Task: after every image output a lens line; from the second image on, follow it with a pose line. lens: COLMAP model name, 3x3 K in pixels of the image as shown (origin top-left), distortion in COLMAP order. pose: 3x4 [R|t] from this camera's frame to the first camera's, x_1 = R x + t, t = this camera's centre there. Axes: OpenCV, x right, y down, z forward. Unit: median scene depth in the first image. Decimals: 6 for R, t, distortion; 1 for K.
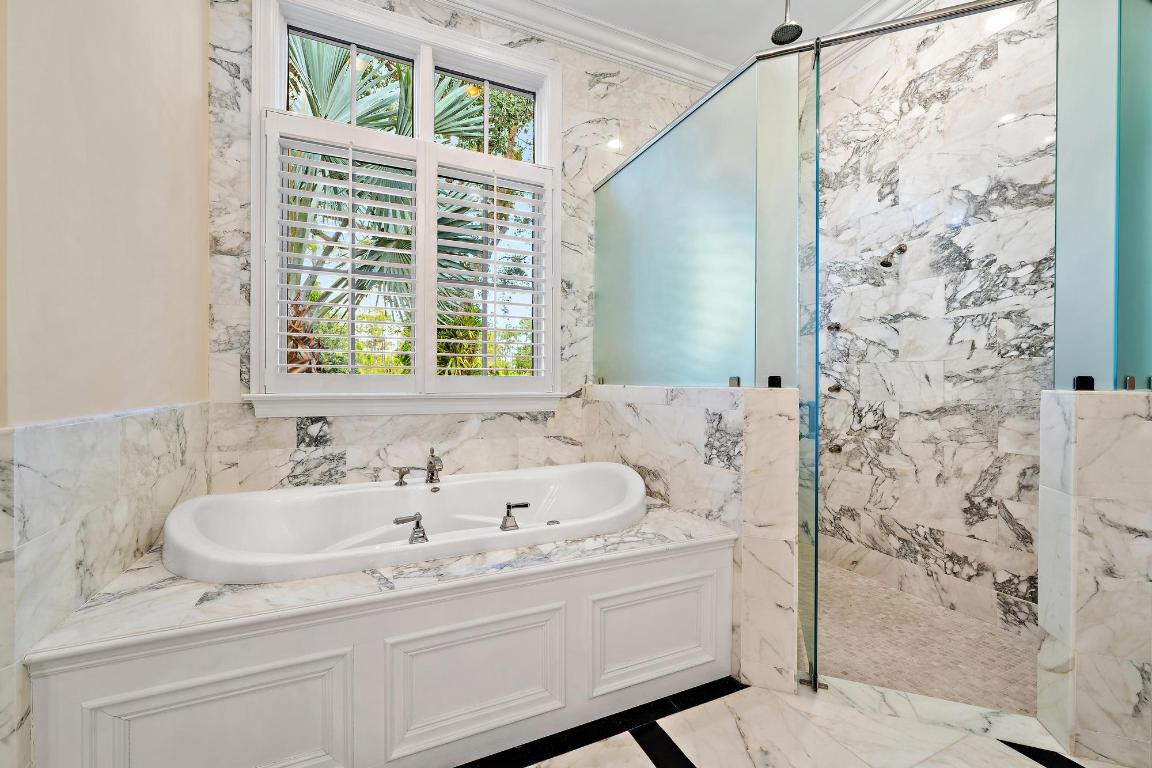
lens RADIAL K [[471.0, 0, 576.0], [0, 471.0, 384.0], [0, 0, 1]] dist [-0.000429, 0.000056]
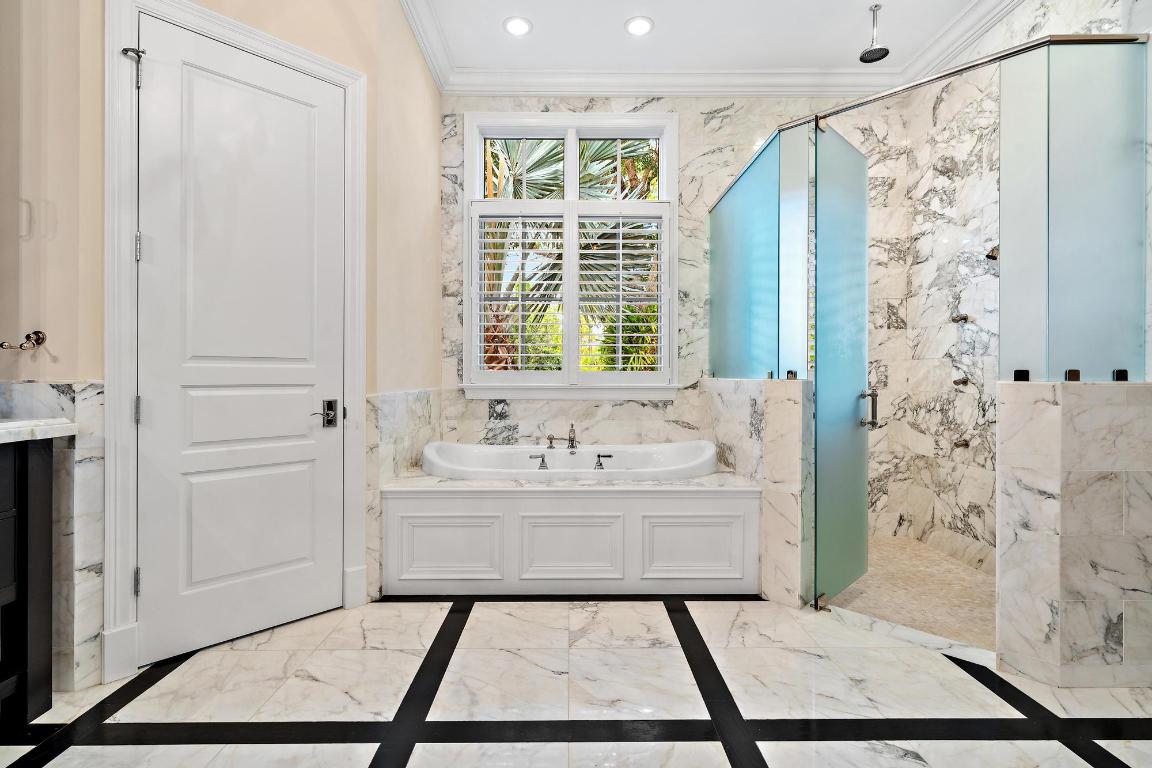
lens RADIAL K [[546.5, 0, 572.4], [0, 546.5, 378.2], [0, 0, 1]] dist [0.002046, 0.000501]
pose [[0.911489, -0.000702, -0.411325, 0.378527], [0.000075, 0.999999, -0.001539, 0.004904], [0.411326, 0.001372, 0.911487, -0.495189]]
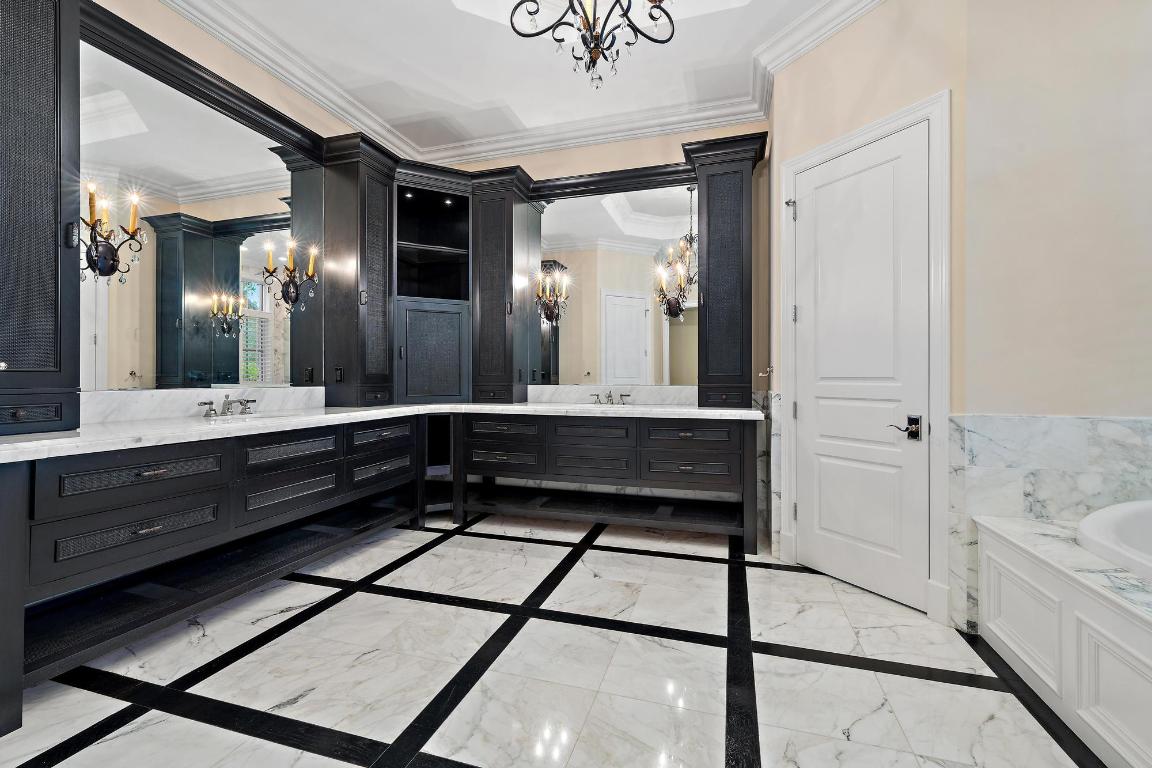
lens RADIAL K [[502.2, 0, 576.0], [0, 502.2, 384.0], [0, 0, 1]] dist [0.000301, 0.000047]
pose [[-0.672335, 0.005688, -0.740225, 0.796317], [-0.005398, 0.999906, 0.012586, -0.031796], [0.740227, 0.012457, -0.672242, 0.504095]]
